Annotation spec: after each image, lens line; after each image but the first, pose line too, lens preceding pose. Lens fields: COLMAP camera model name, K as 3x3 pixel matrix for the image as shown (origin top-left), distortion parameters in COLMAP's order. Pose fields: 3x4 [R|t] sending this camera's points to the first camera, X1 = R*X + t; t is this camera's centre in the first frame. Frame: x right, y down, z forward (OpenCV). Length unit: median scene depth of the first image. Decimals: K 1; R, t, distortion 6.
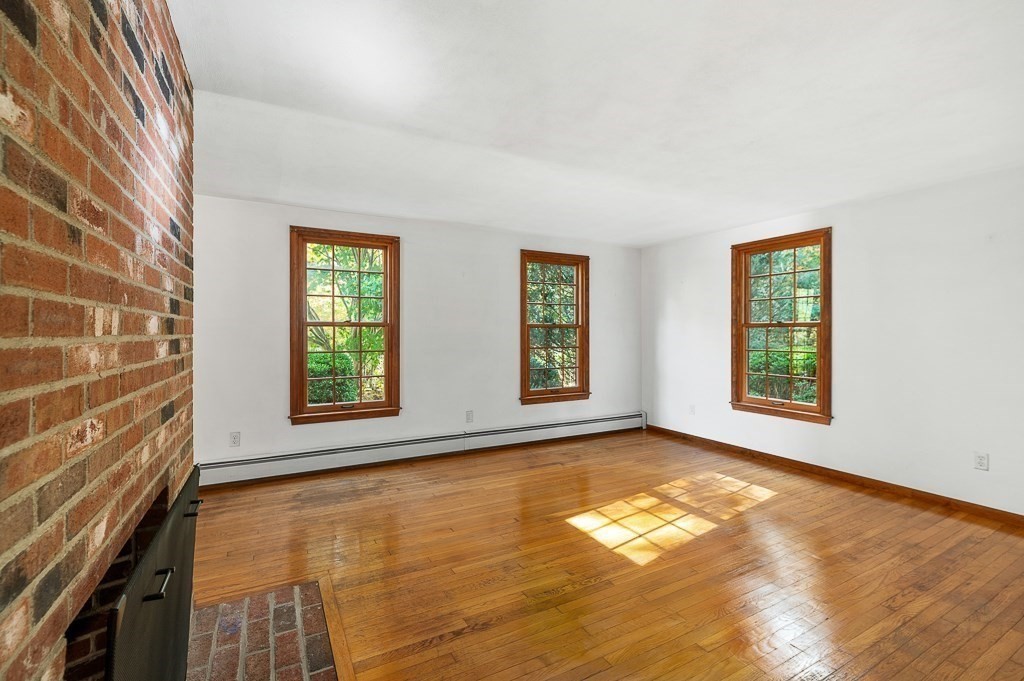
lens RADIAL K [[450.8, 0, 509.7], [0, 450.8, 340.1], [0, 0, 1]] dist [-0.000091, -0.000462]
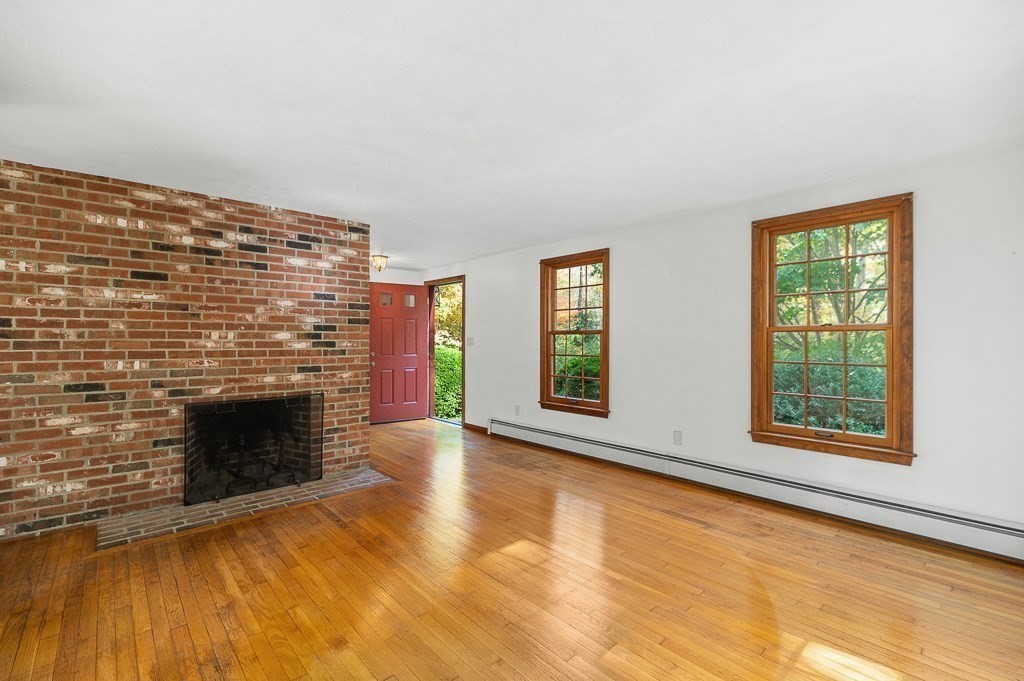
lens RADIAL K [[450.8, 0, 509.7], [0, 450.8, 340.1], [0, 0, 1]] dist [-0.000091, -0.000462]
pose [[0.230884, 0.004180, -0.972972, 0.801223], [-0.012104, 0.999926, 0.001424, -0.014235], [0.972906, 0.011449, 0.230917, 0.592271]]
